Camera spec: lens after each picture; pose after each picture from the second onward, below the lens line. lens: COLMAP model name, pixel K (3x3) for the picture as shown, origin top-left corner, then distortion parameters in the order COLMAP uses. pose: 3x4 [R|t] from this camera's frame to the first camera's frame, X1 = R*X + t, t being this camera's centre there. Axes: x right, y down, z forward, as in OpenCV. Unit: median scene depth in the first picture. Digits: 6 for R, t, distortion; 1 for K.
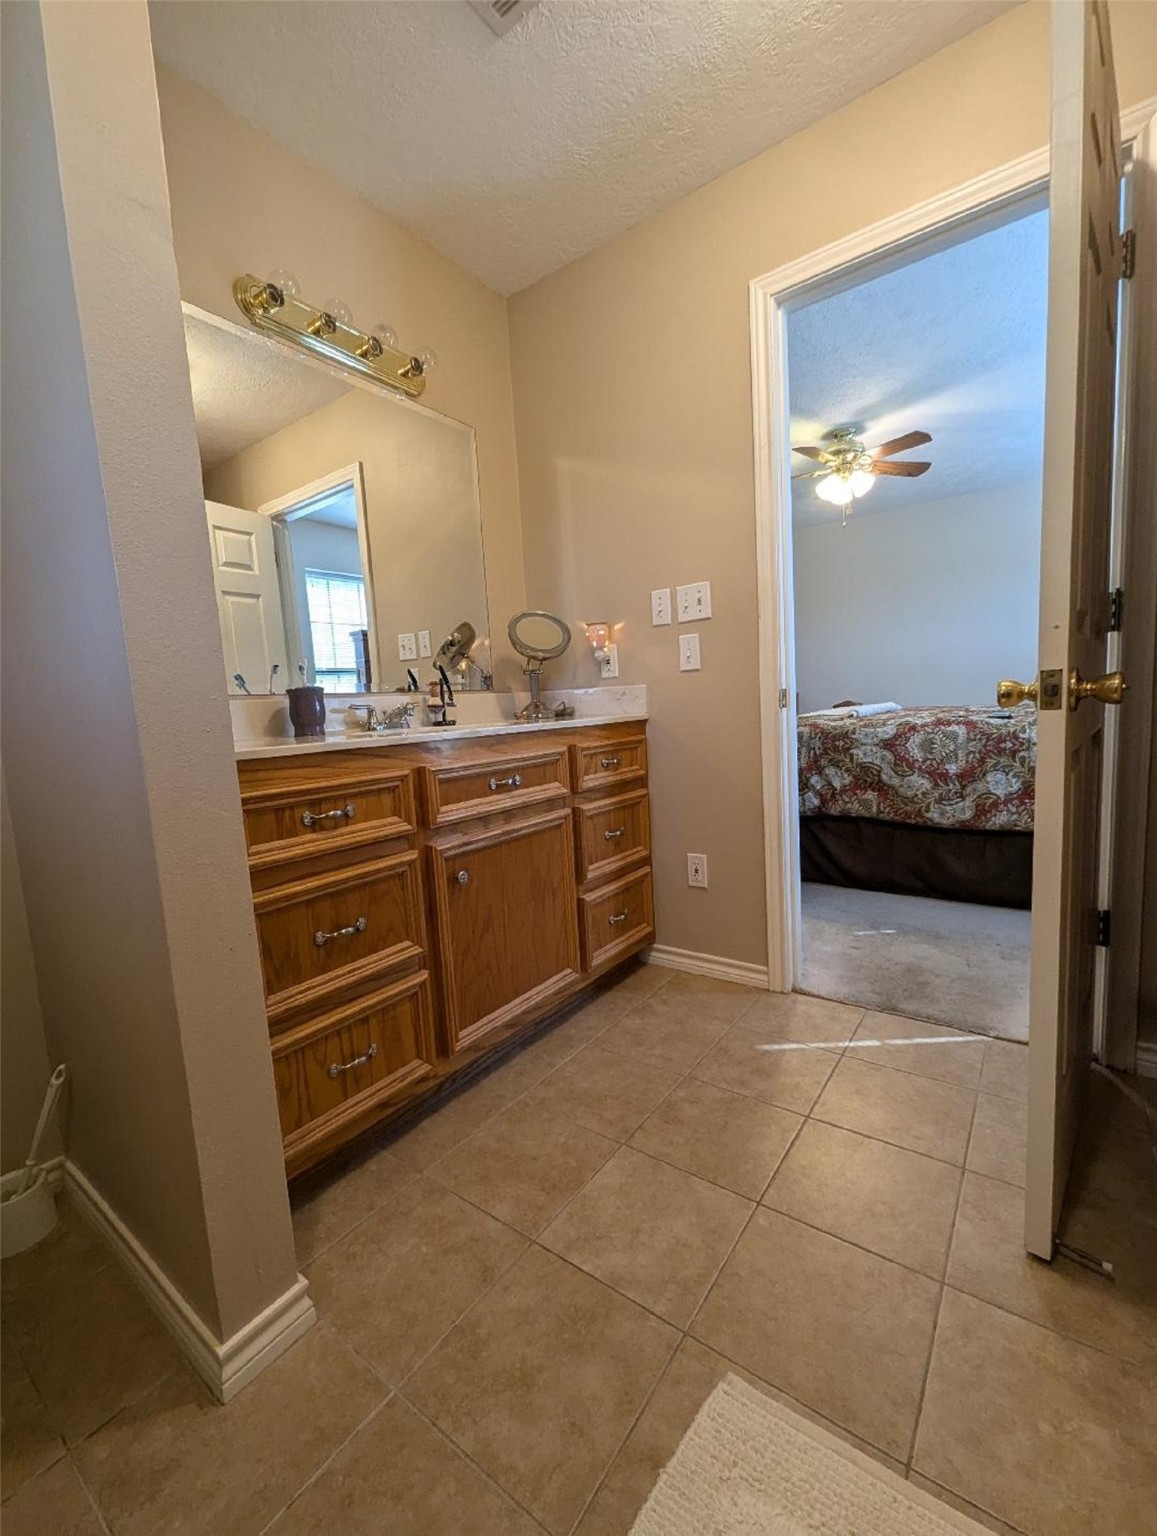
lens RADIAL K [[639.3, 0, 573.7], [0, 639.3, 773.2], [0, 0, 1]] dist [0.003491, -0.001954]
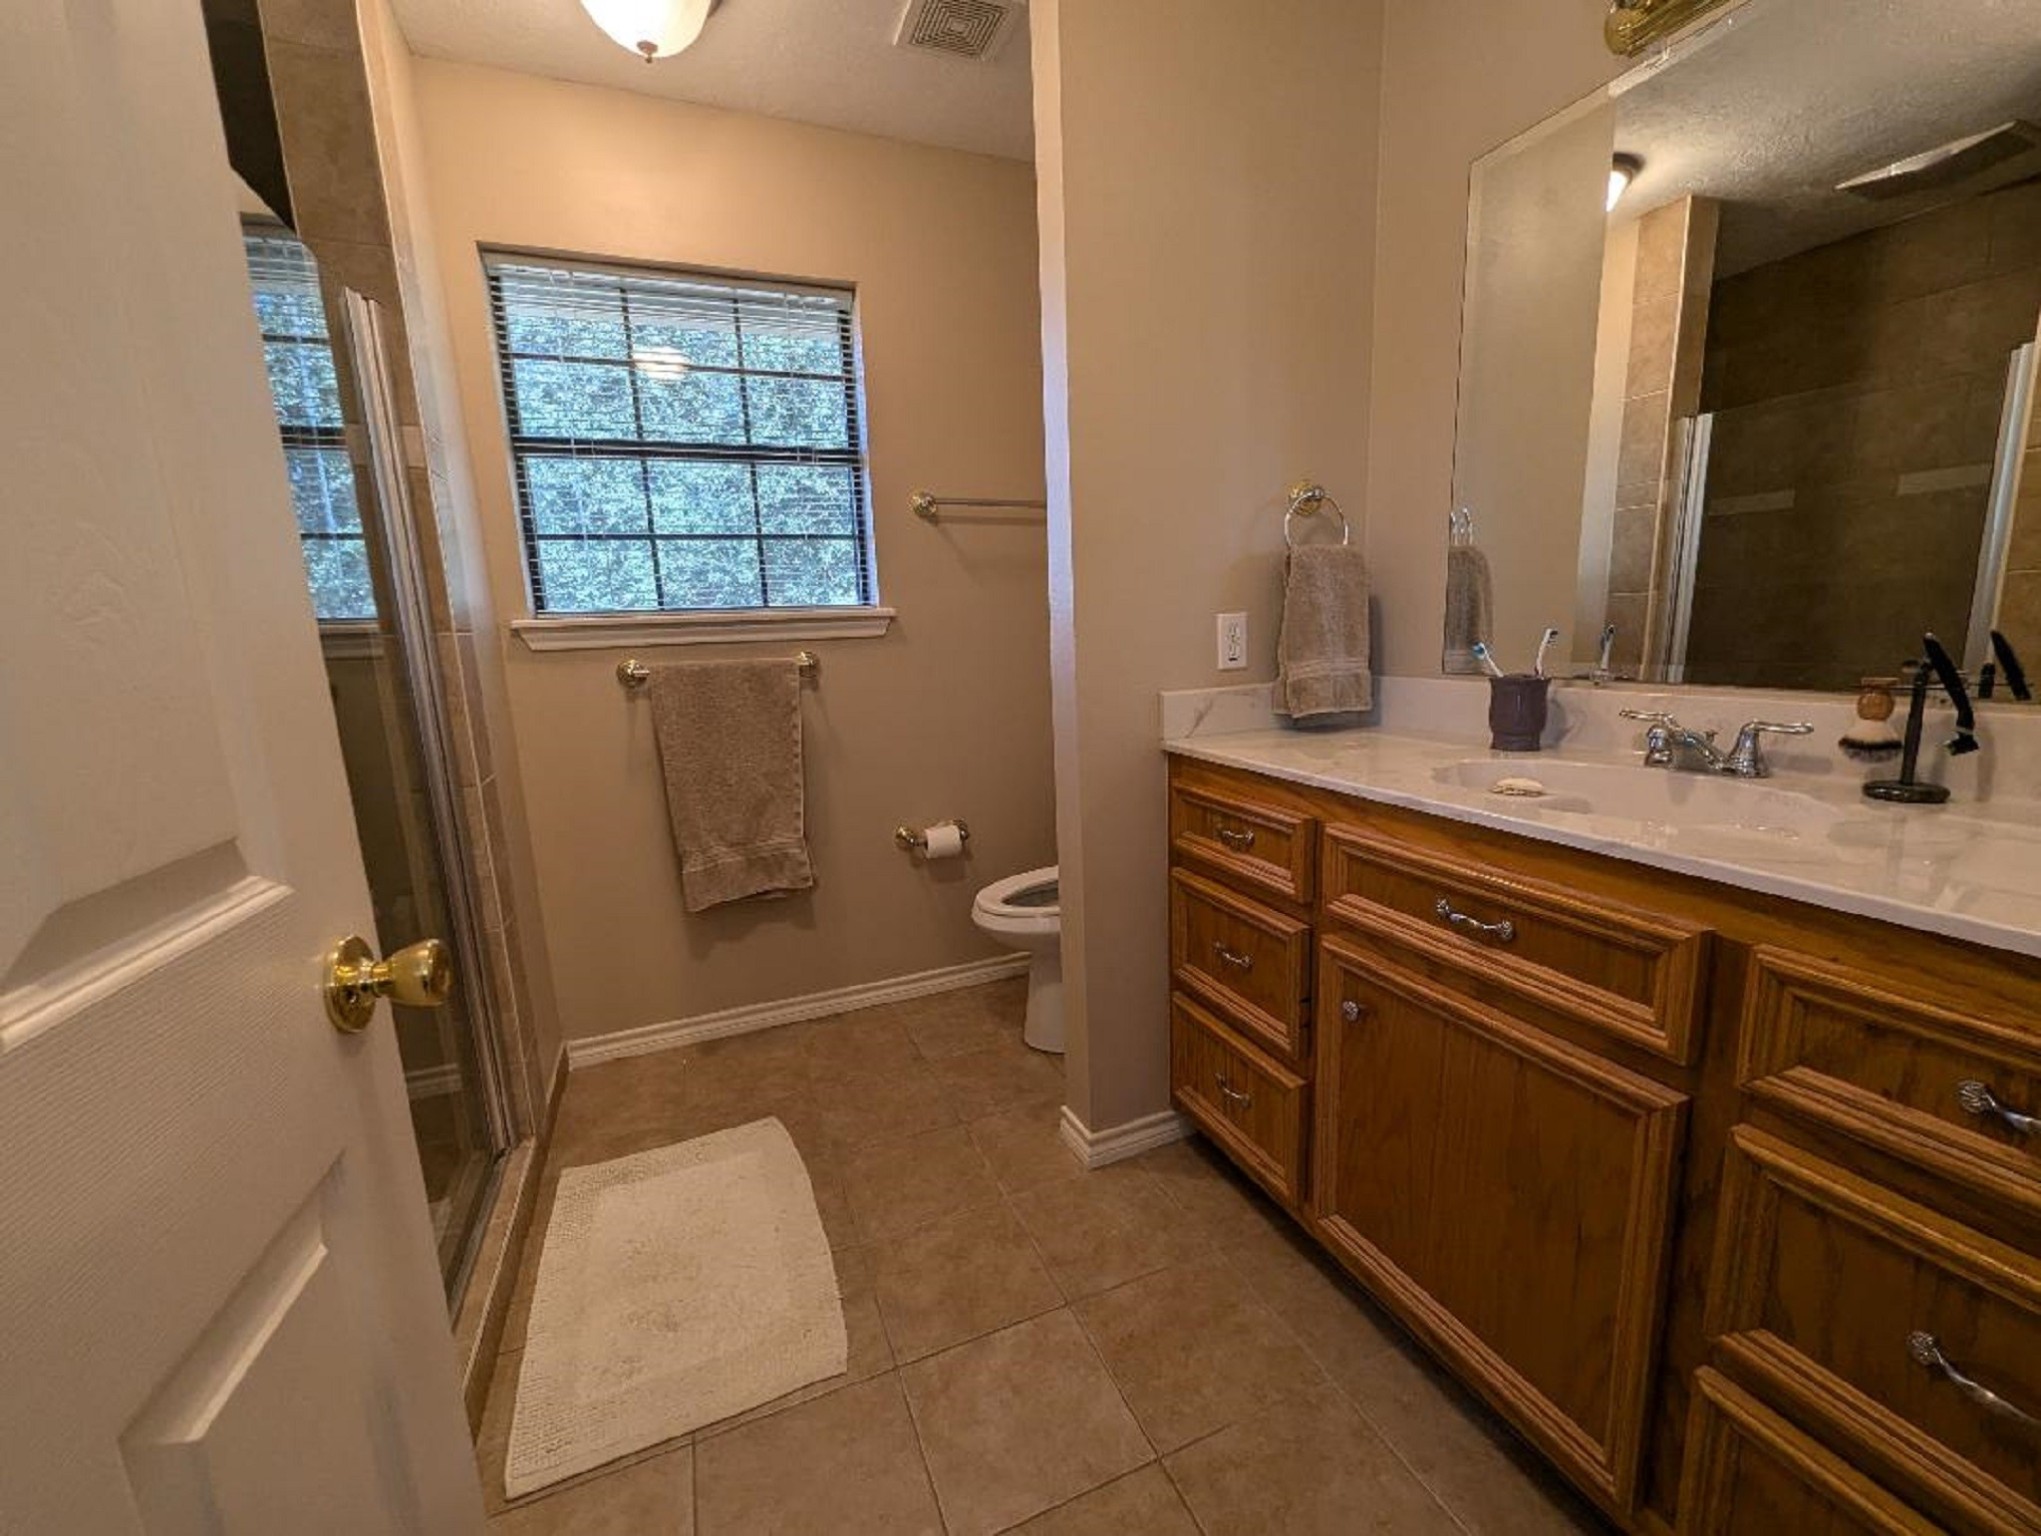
lens RADIAL K [[849.5, 0, 1025.4], [0, 849.5, 778.1], [0, 0, 1]] dist [0.003491, -0.001954]
pose [[-0.518119, 0.229289, -0.824002, 0.694186], [-0.019997, 0.959887, 0.279674, -0.315872], [0.855075, 0.161382, -0.492750, 1.192262]]
